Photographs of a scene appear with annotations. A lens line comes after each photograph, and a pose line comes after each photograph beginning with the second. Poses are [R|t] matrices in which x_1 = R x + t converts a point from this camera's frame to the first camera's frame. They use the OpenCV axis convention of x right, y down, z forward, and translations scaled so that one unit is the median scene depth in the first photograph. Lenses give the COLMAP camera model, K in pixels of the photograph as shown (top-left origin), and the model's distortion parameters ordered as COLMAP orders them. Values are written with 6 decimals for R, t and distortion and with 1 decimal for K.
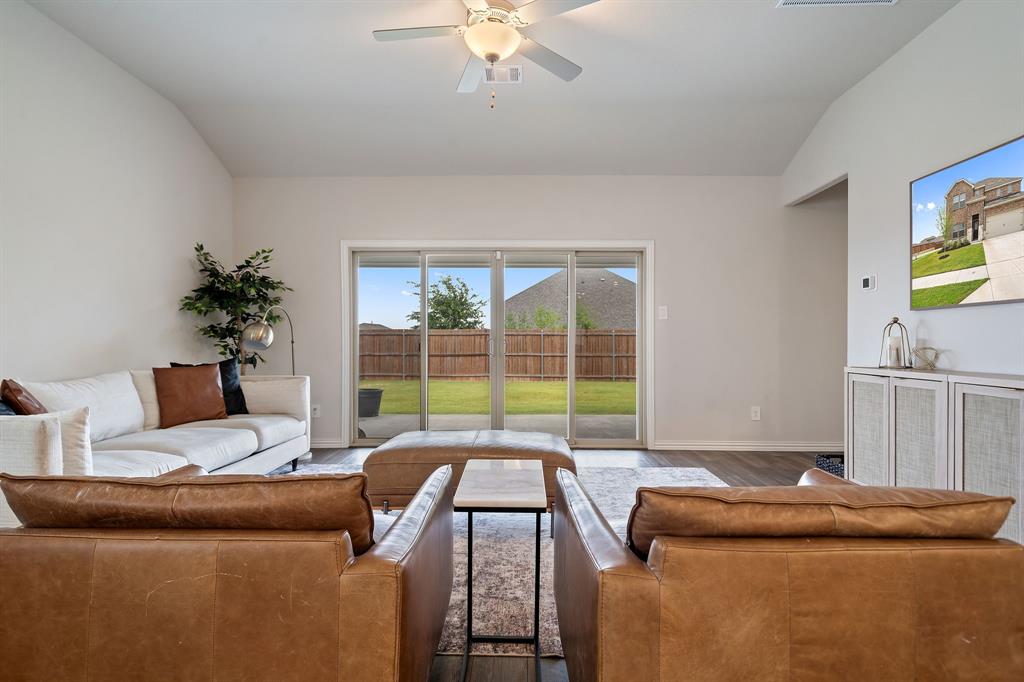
lens RADIAL K [[508.3, 0, 512.0], [0, 508.3, 341.0], [0, 0, 1]] dist [0.007873, 0.000609]
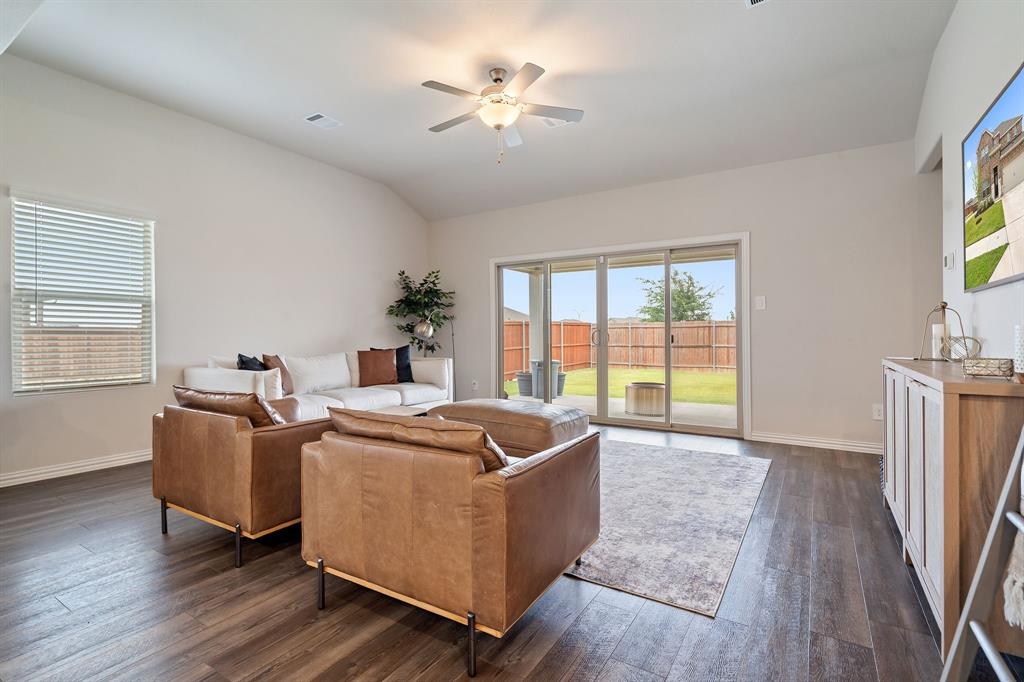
lens RADIAL K [[475.3, 0, 511.9], [0, 475.3, 329.9], [0, 0, 1]] dist [-0.000515, 0.000023]
pose [[0.856907, -0.011049, -0.515353, 0.417103], [0.007134, 0.999929, -0.009578, 0.002696], [0.515422, 0.004531, 0.856925, -0.049845]]
